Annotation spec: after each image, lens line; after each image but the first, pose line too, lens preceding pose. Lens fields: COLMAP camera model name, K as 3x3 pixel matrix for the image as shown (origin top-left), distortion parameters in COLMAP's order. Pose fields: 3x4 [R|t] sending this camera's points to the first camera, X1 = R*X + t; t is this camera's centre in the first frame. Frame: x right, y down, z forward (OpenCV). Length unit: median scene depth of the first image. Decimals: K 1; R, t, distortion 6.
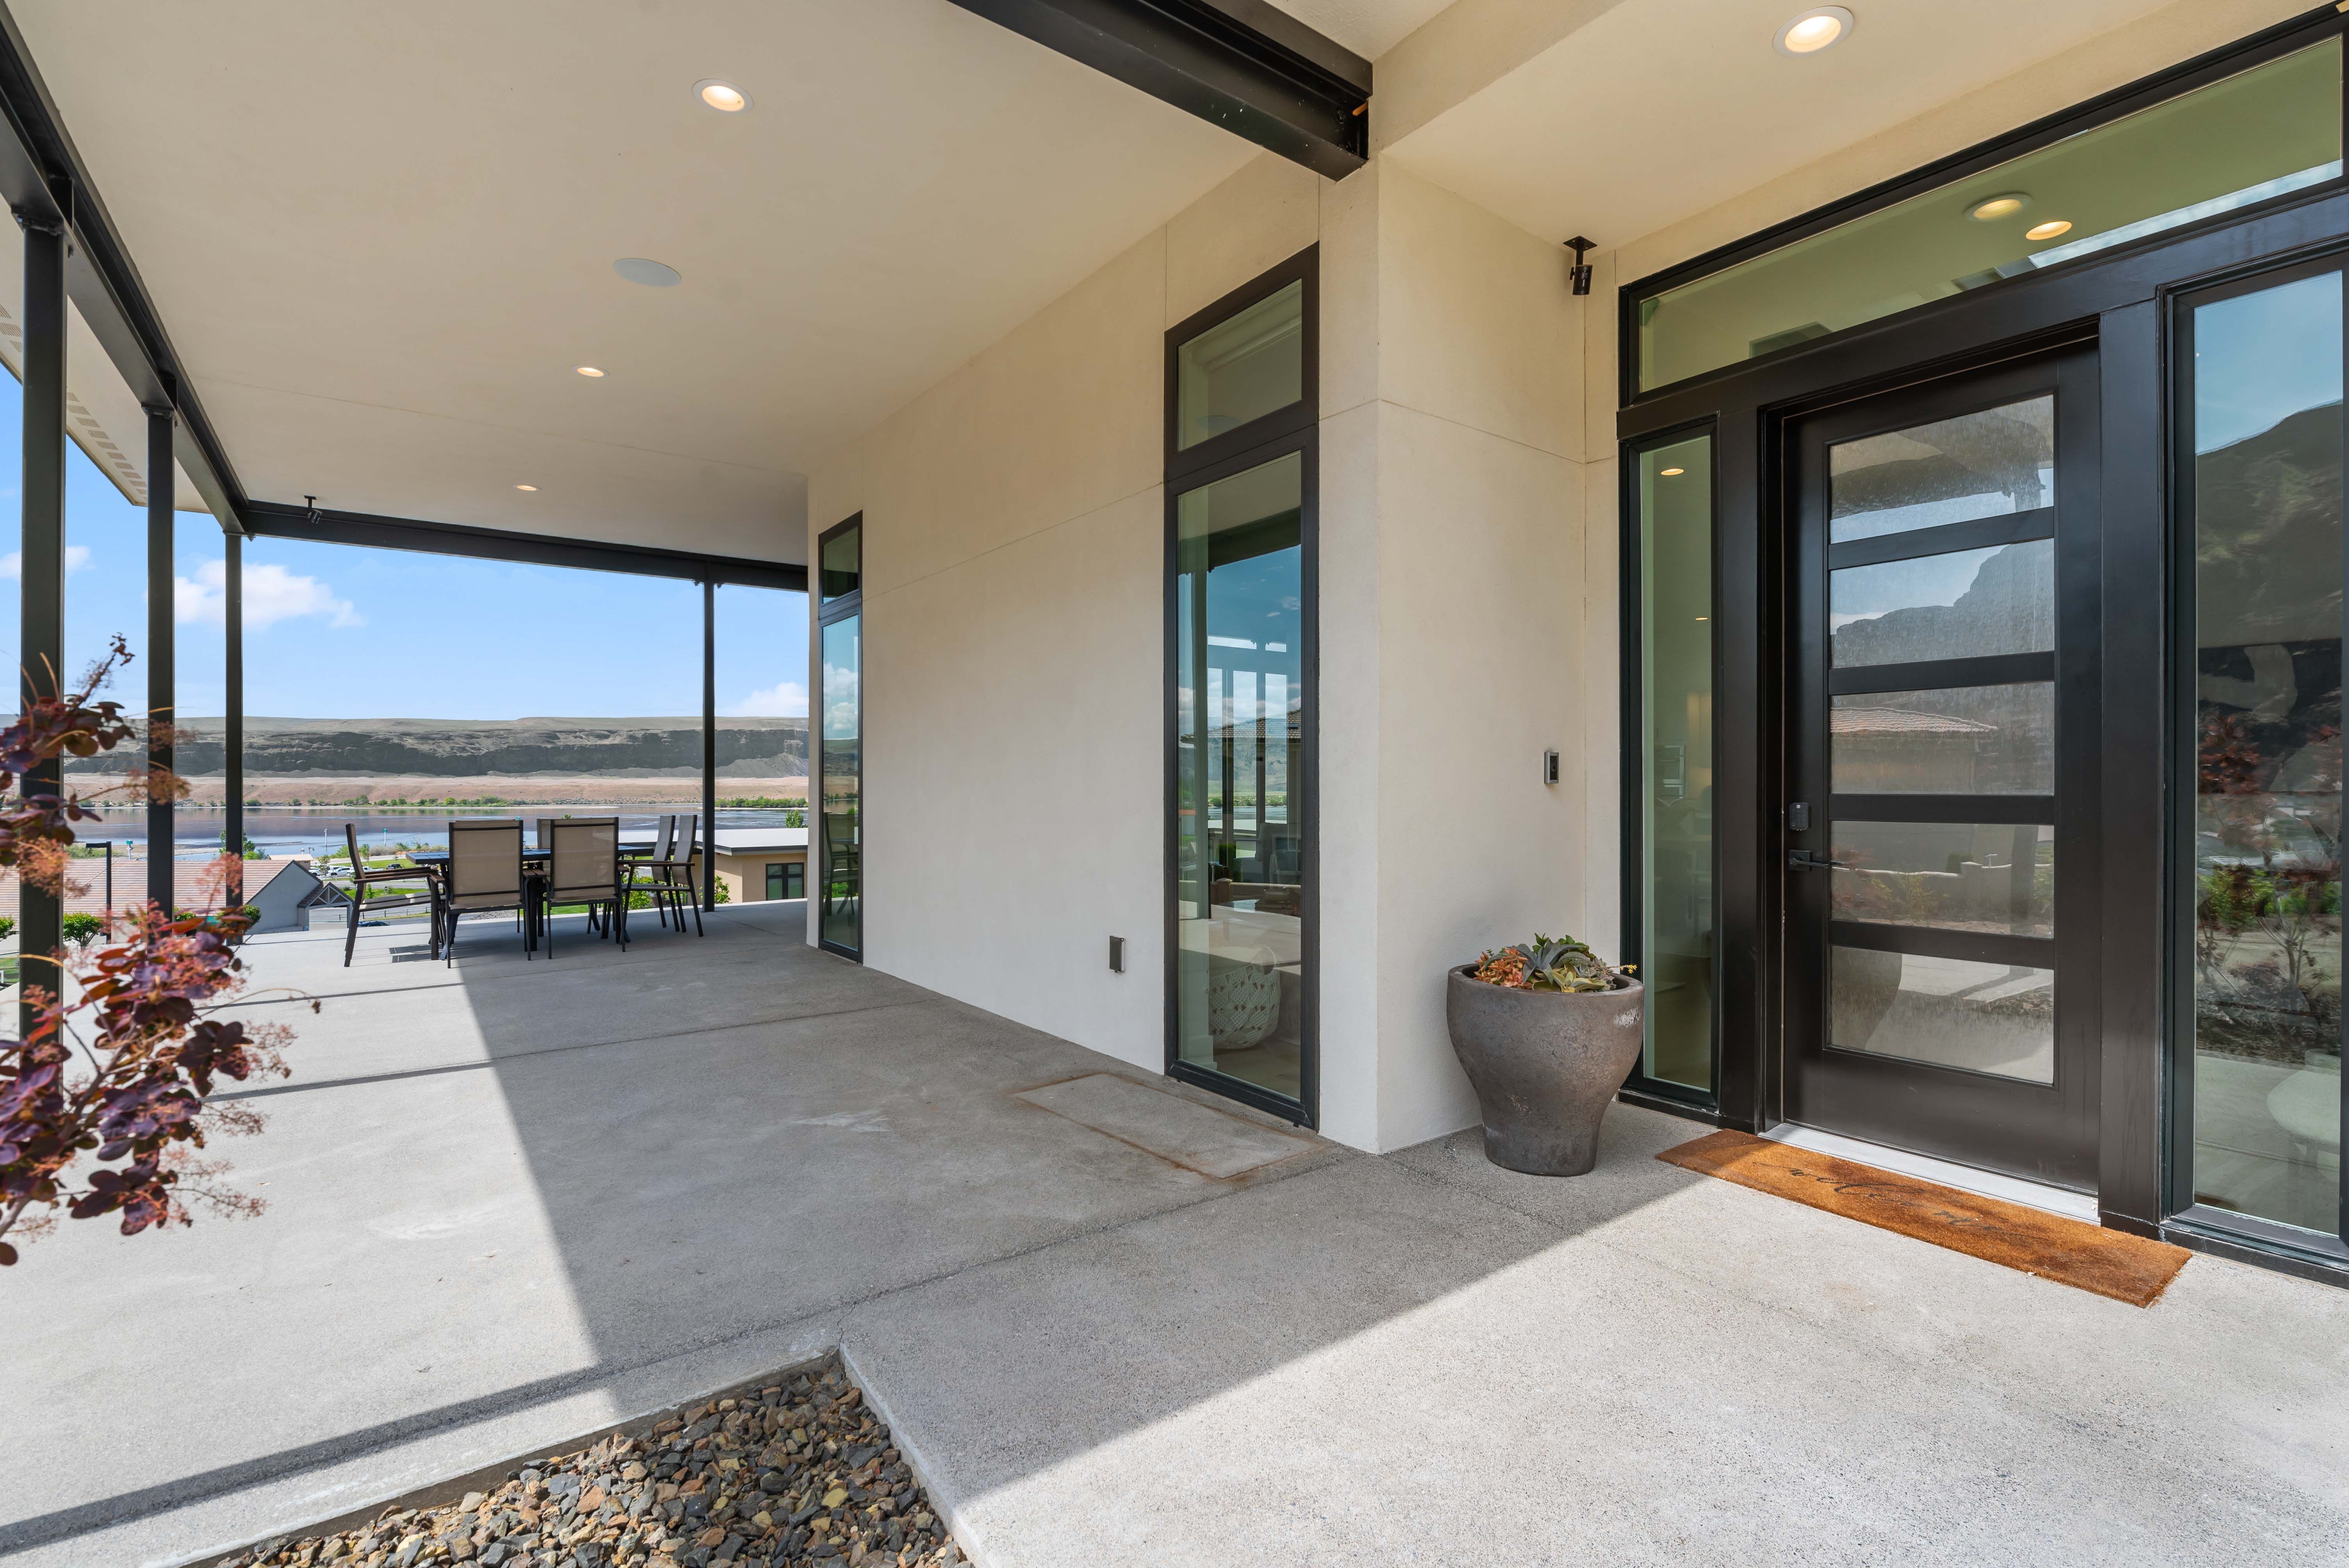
lens RADIAL K [[1082.9, 0, 1186.2], [0, 1082.9, 791.1], [0, 0, 1]] dist [-0.000533, -0.001227]
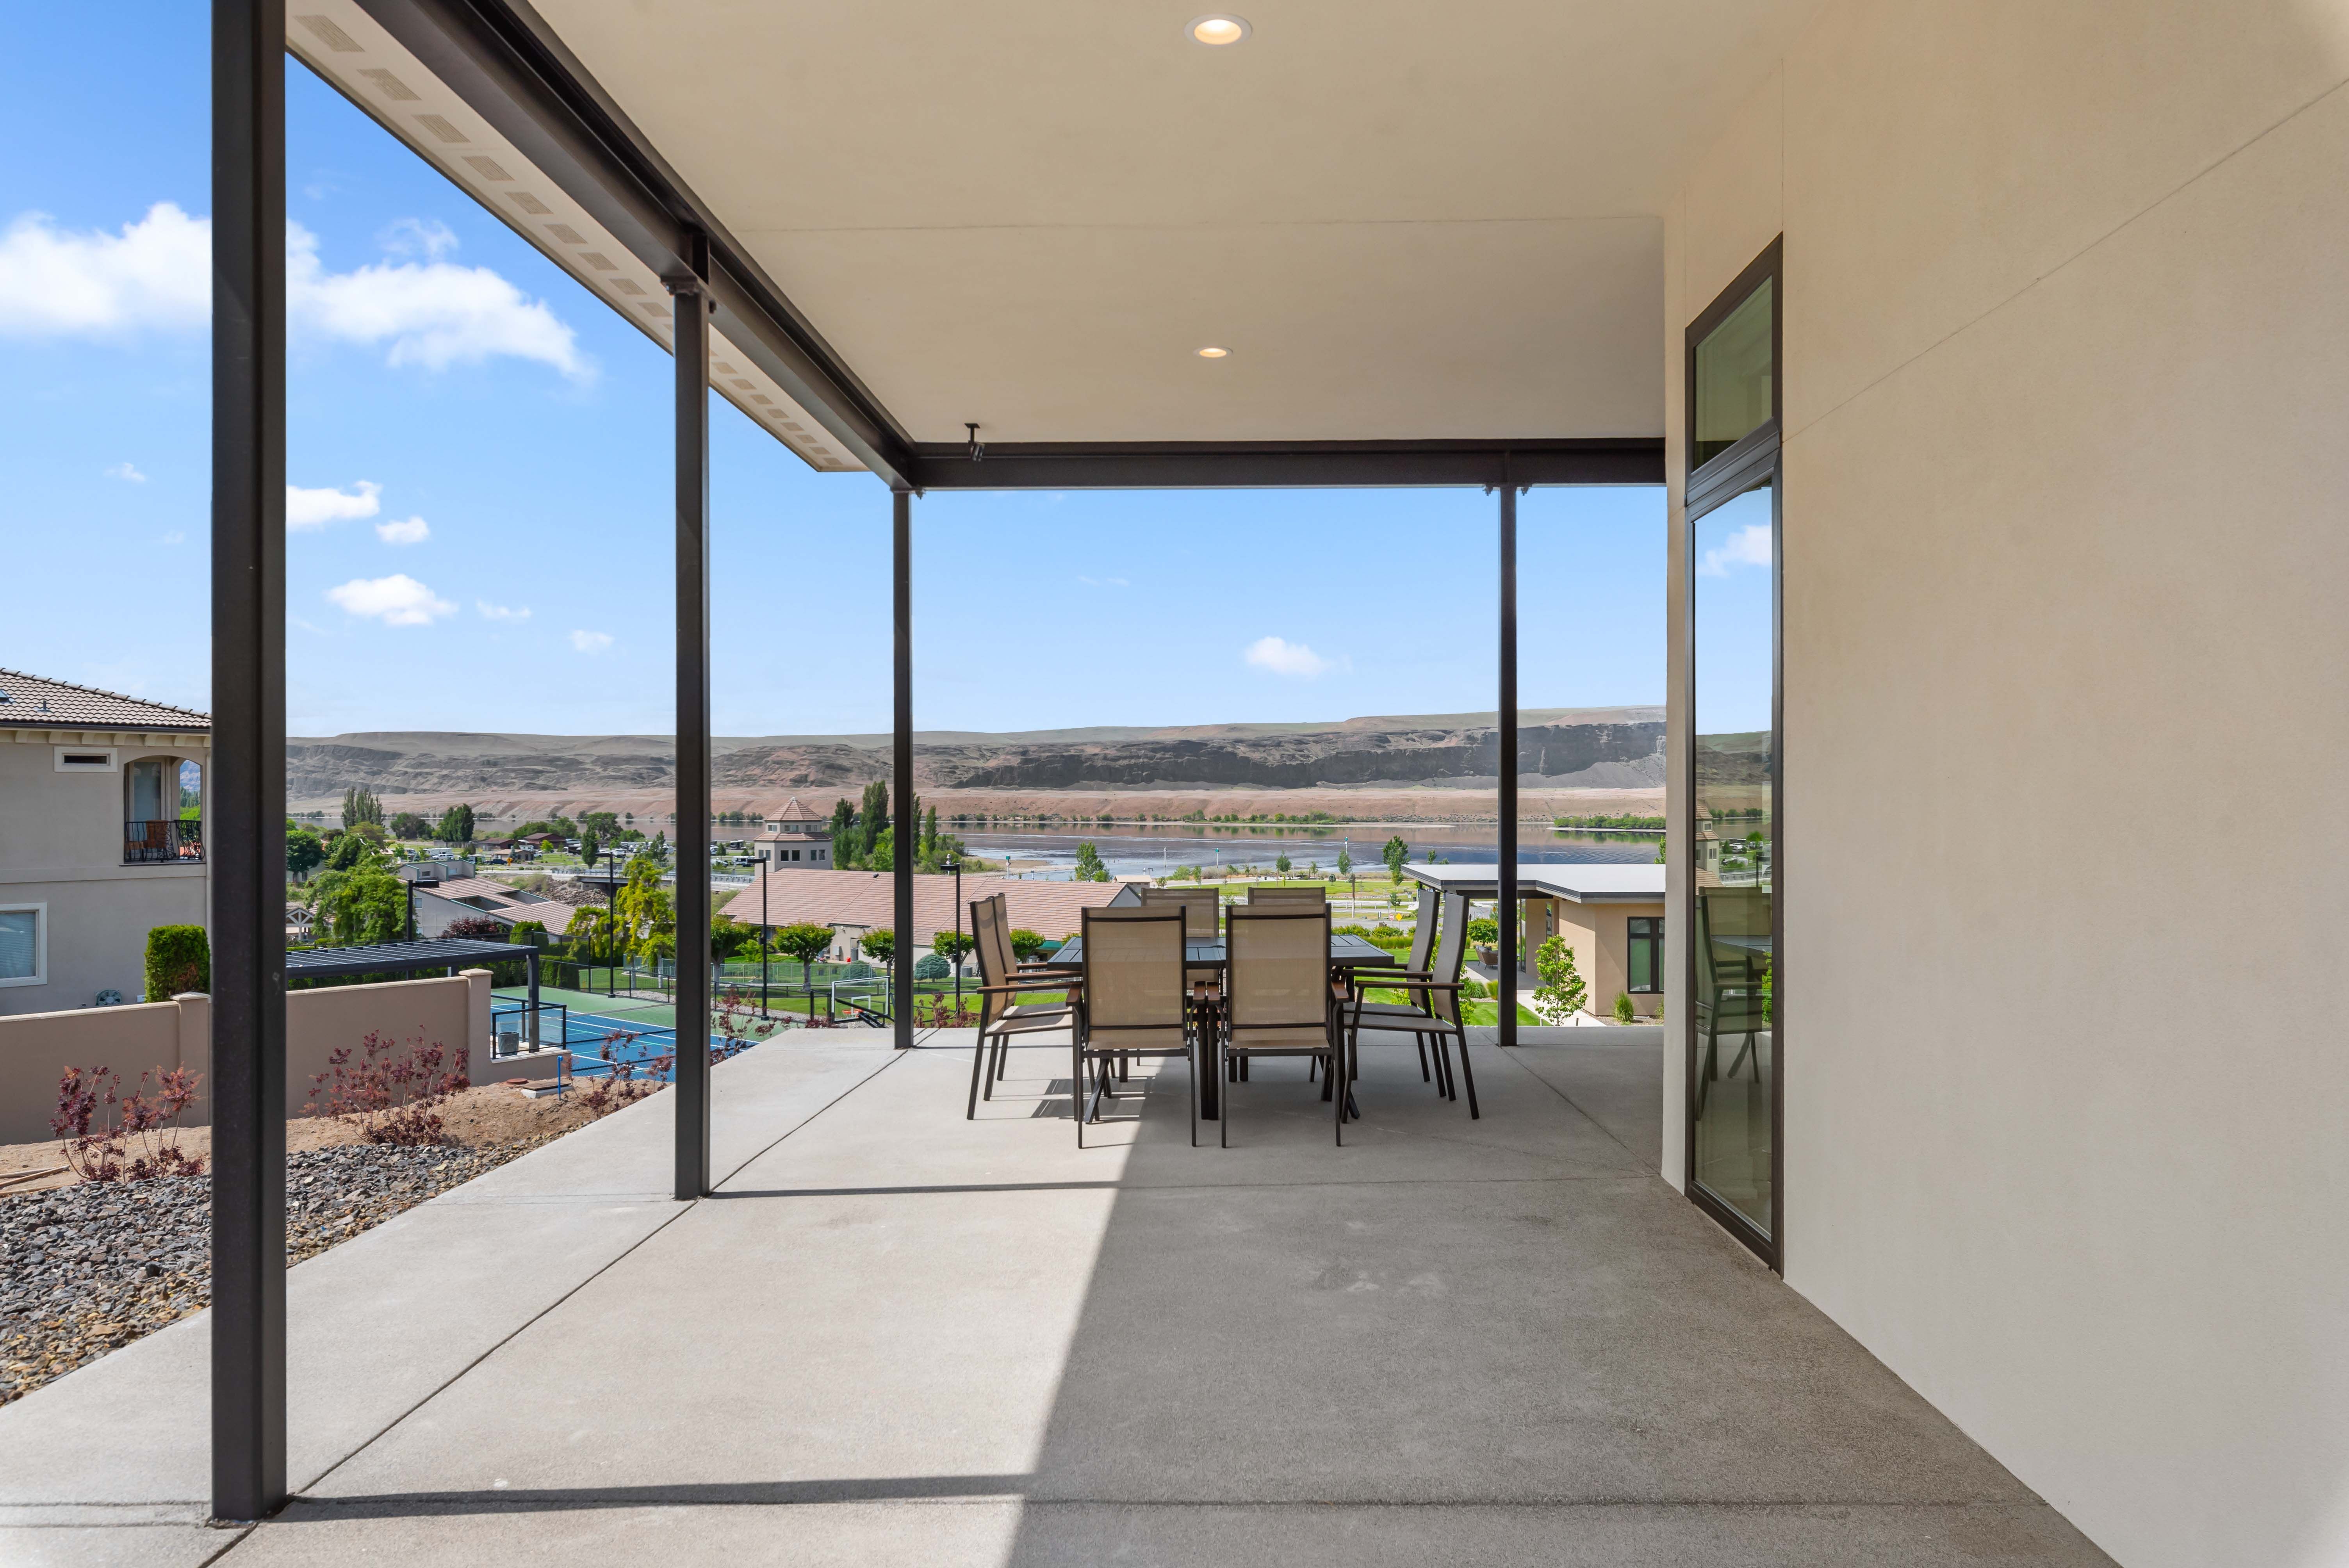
lens RADIAL K [[1506.7, 0, 1191.0], [0, 1506.7, 802.2], [0, 0, 1]] dist [-0.025902, -0.000322]
pose [[0.791872, -0.001424, -0.610686, -0.095943], [0.000103, 0.999998, -0.002199, -0.023096], [0.610688, 0.001678, 0.791870, 0.304022]]
